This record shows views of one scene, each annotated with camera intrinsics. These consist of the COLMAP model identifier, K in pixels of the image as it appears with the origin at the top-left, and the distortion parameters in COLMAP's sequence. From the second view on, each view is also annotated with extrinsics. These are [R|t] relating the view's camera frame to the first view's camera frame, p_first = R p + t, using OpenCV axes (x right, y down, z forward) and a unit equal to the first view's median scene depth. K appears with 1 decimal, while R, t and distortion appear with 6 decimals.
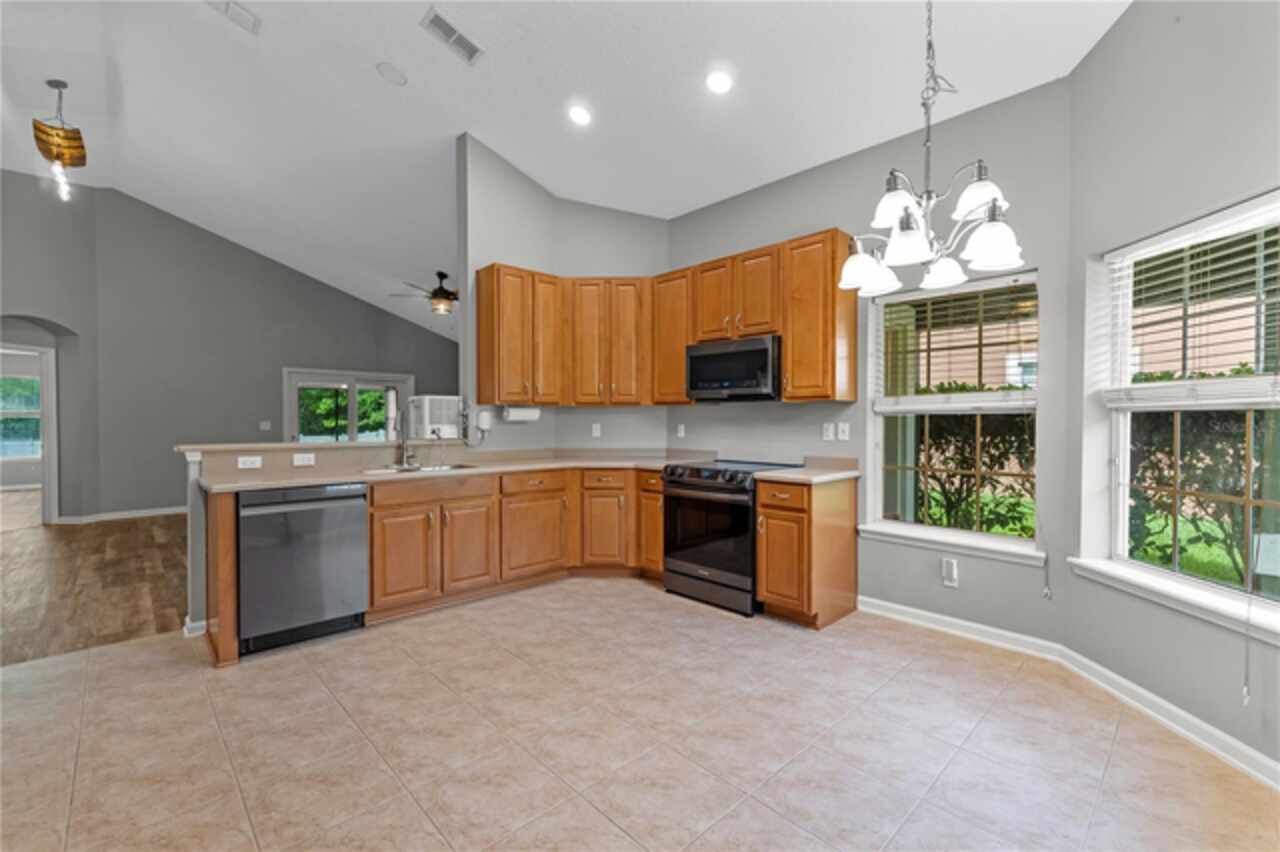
lens RADIAL K [[536.8, 0, 640.0], [0, 536.8, 426.0], [0, 0, 1]] dist [0.000310, -0.000129]
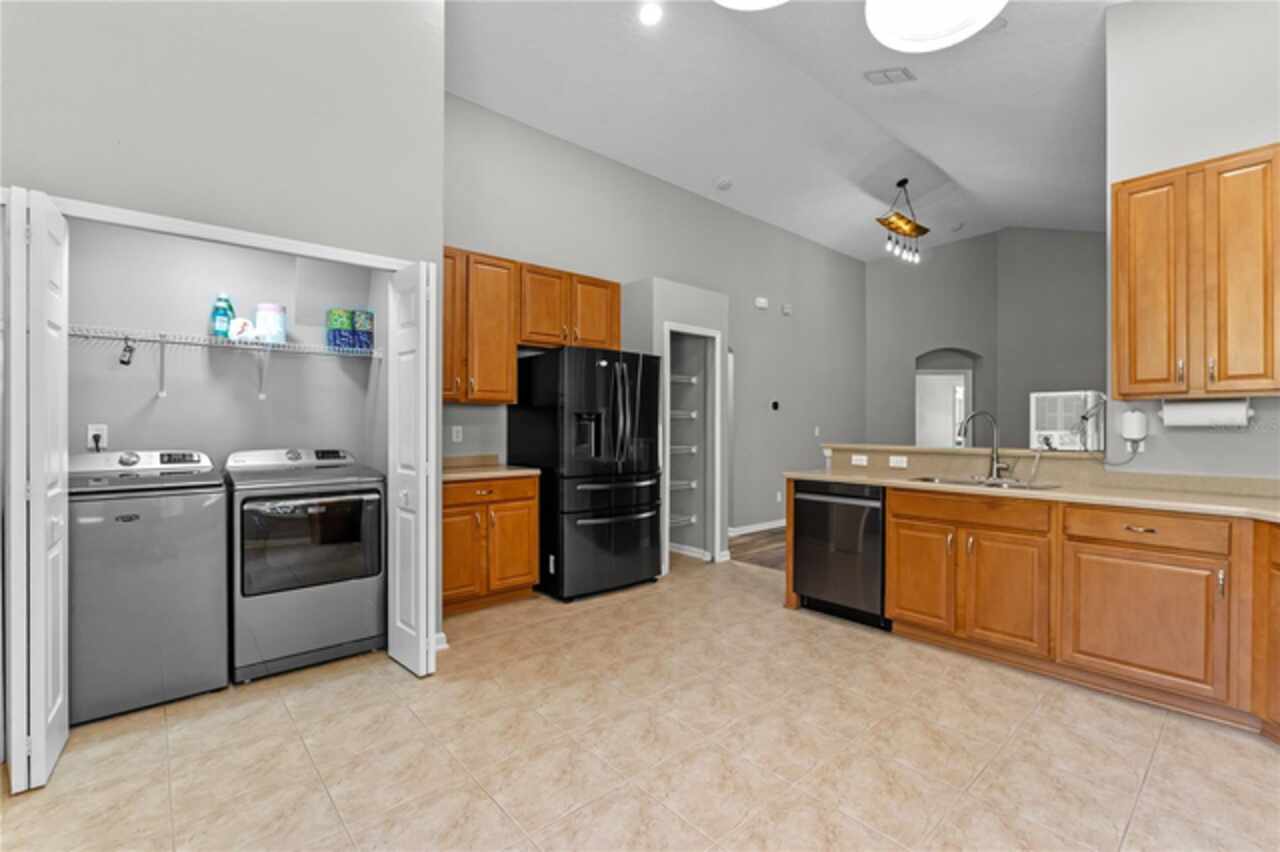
lens RADIAL K [[565.9, 0, 663.3], [0, 565.9, 425.1], [0, 0, 1]] dist [-0.001168, -0.000184]
pose [[-0.014312, -0.000947, -0.999897, 0.492456], [-0.011639, 0.999932, -0.000781, -0.004015], [0.999830, 0.011627, -0.014322, 0.536941]]
